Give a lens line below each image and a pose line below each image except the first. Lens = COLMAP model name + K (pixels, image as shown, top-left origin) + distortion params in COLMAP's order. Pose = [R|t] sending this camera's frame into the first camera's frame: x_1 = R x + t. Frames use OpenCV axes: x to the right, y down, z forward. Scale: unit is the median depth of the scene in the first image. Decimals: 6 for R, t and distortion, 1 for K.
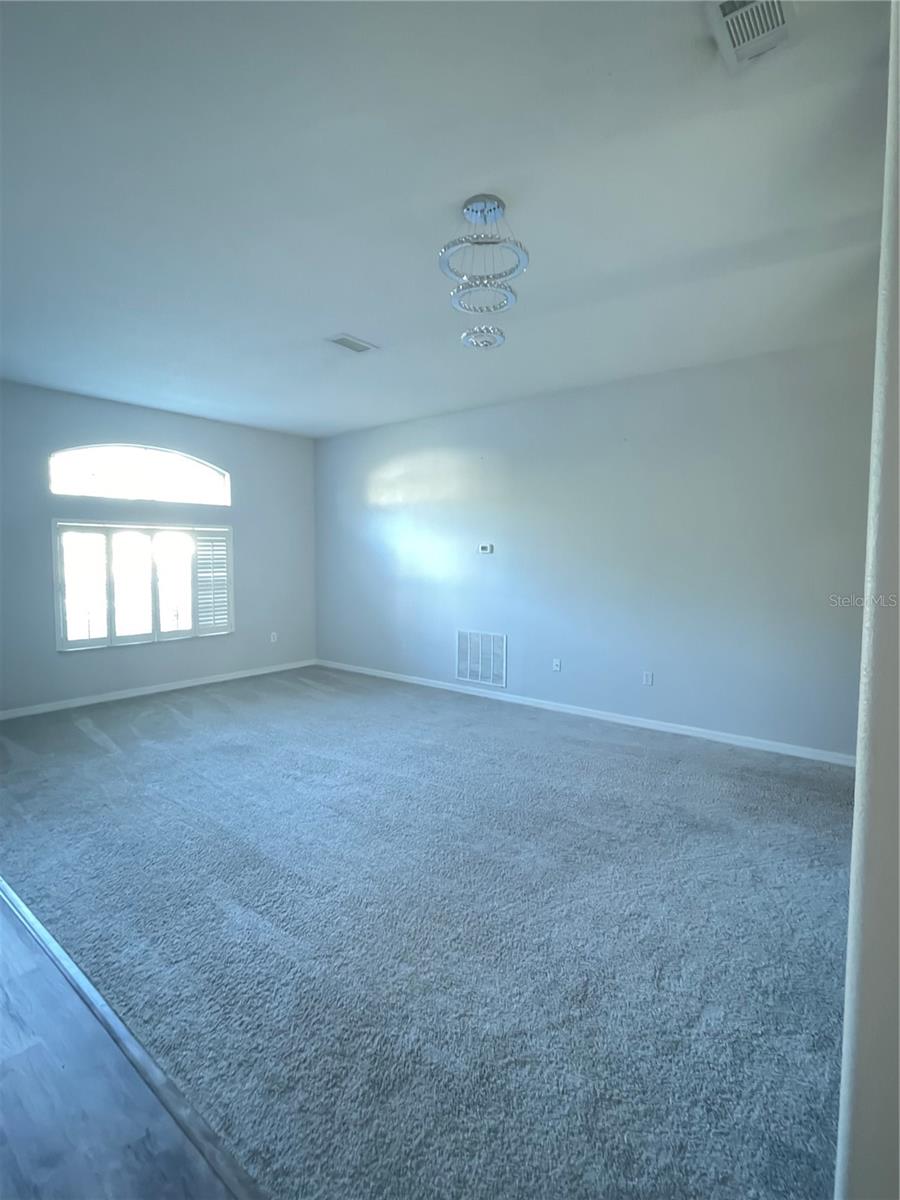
lens RADIAL K [[575.9, 0, 450.0], [0, 575.9, 600.0], [0, 0, 1]] dist [-0.010185, -0.000308]
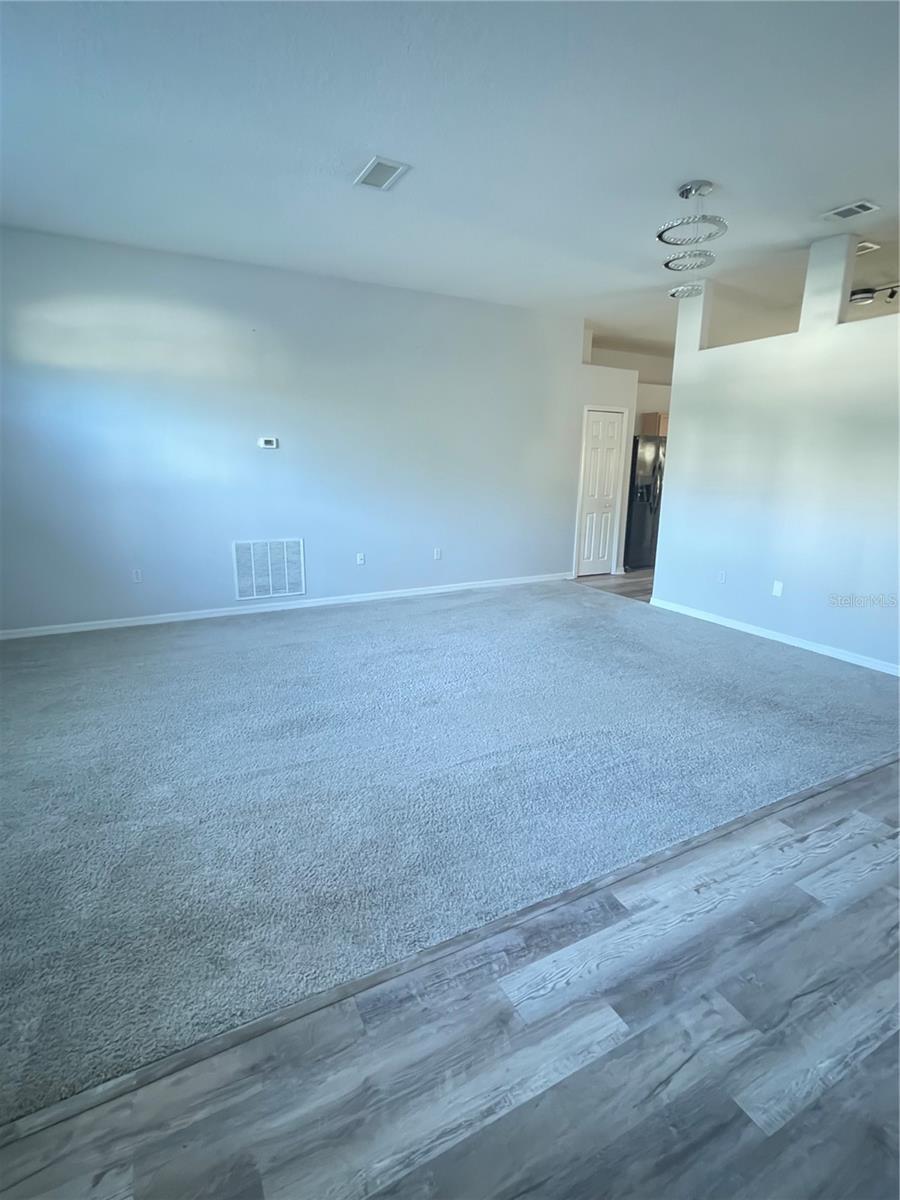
lens RADIAL K [[575.9, 0, 450.0], [0, 575.9, 600.0], [0, 0, 1]] dist [-0.010185, -0.000308]
pose [[0.383860, -0.214953, 0.898024, -0.654196], [0.058266, 0.976228, 0.208766, -0.022620], [-0.921551, -0.027813, 0.387259, 0.398228]]
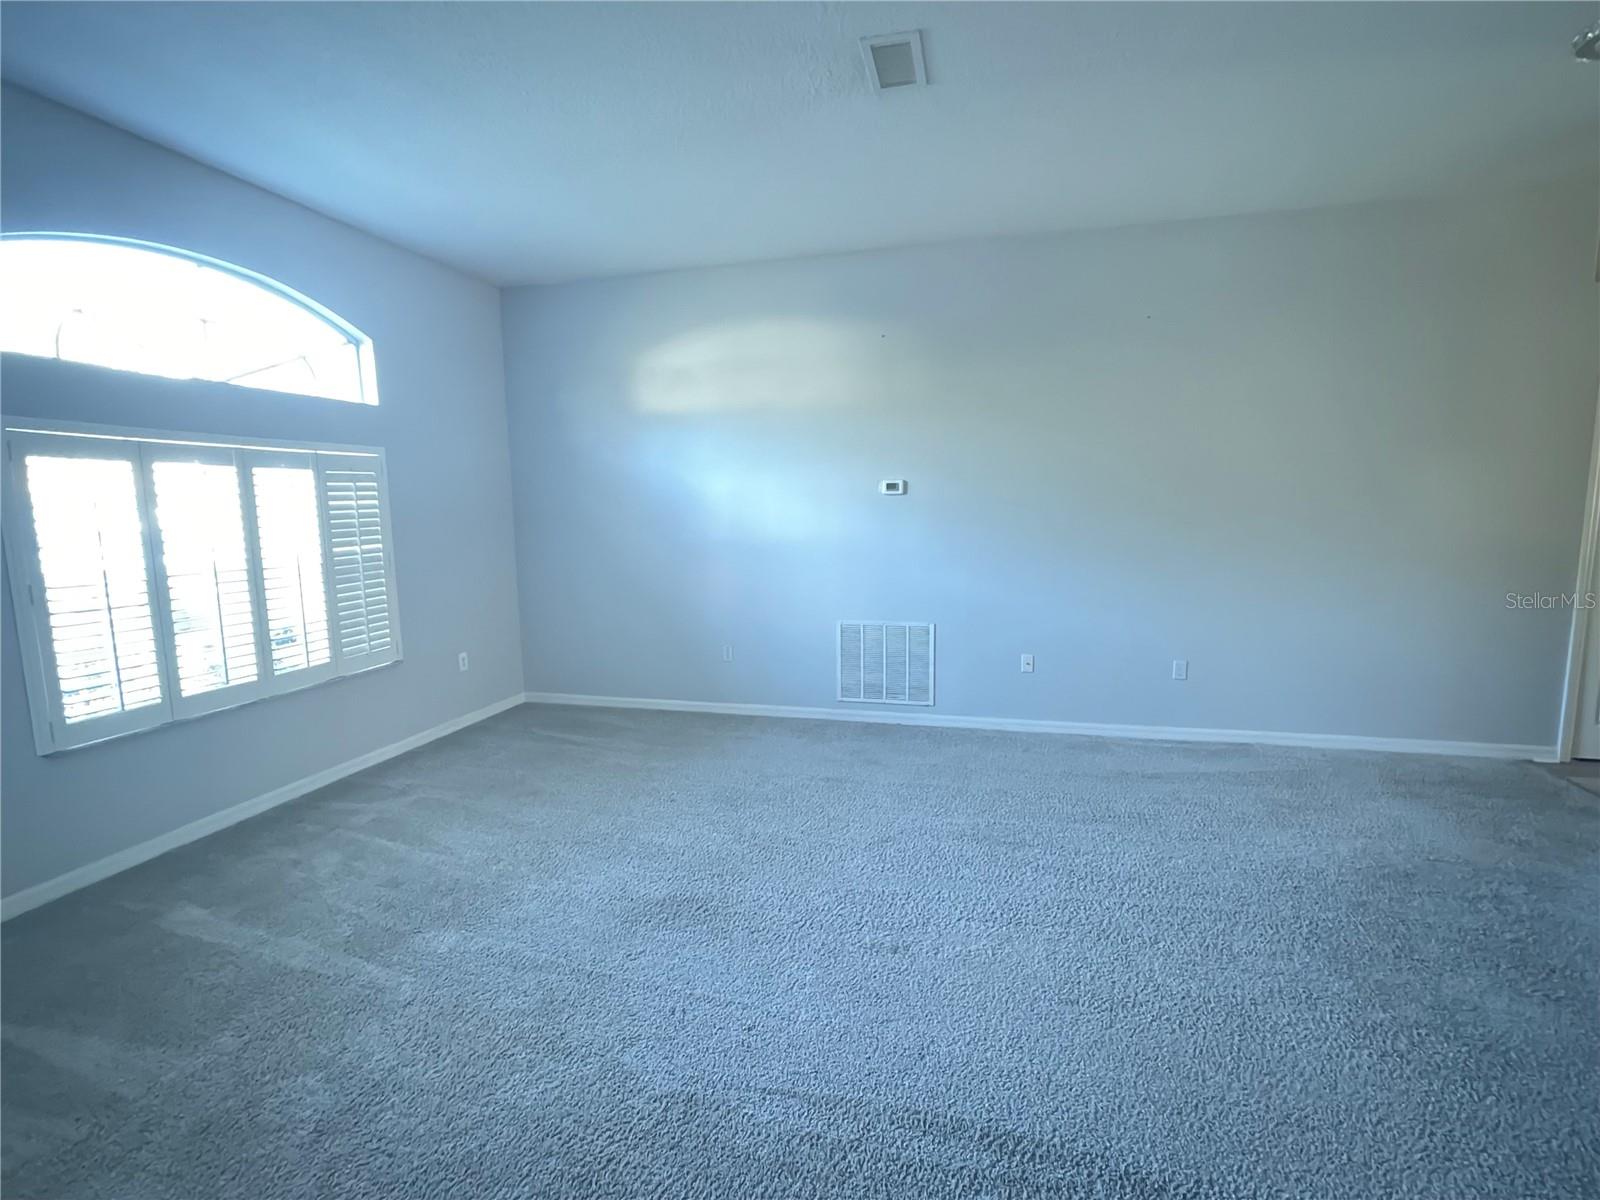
lens RADIAL K [[767.8, 0, 791.3], [0, 767.8, 610.7], [0, 0, 1]] dist [-0.010185, -0.000308]
pose [[0.915799, -0.072773, 0.394990, -0.368315], [0.050041, 0.996459, 0.067566, -0.018010], [-0.398508, -0.042111, 0.916198, 0.278154]]
